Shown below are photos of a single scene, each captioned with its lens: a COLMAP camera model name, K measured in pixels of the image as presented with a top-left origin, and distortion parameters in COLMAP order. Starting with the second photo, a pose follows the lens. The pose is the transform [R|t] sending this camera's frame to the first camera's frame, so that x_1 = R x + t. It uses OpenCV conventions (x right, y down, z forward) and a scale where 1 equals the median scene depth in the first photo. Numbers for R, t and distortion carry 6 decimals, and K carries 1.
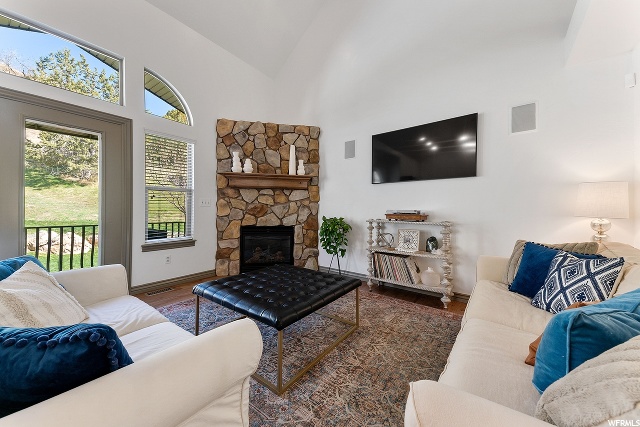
lens RADIAL K [[230.7, 0, 320.0], [0, 230.7, 213.5], [0, 0, 1]] dist [0.000408, 0.000045]
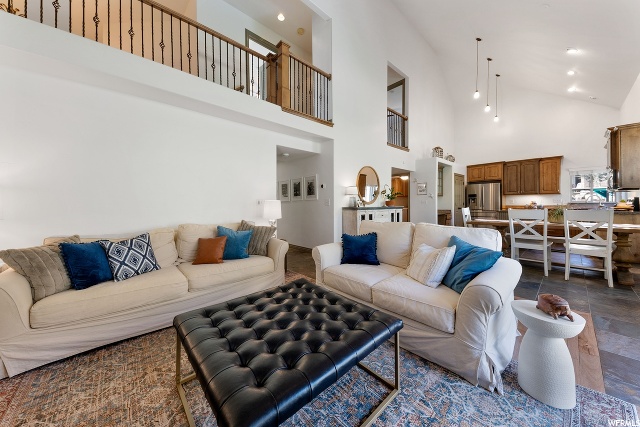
lens RADIAL K [[219.5, 0, 319.6], [0, 219.5, 206.3], [0, 0, 1]] dist [0.000229, -0.000009]
pose [[-0.982162, 0.002374, 0.188021, -0.376819], [0.004211, 0.999947, 0.009369, -0.041369], [-0.187989, 0.009994, -0.982120, 1.581293]]
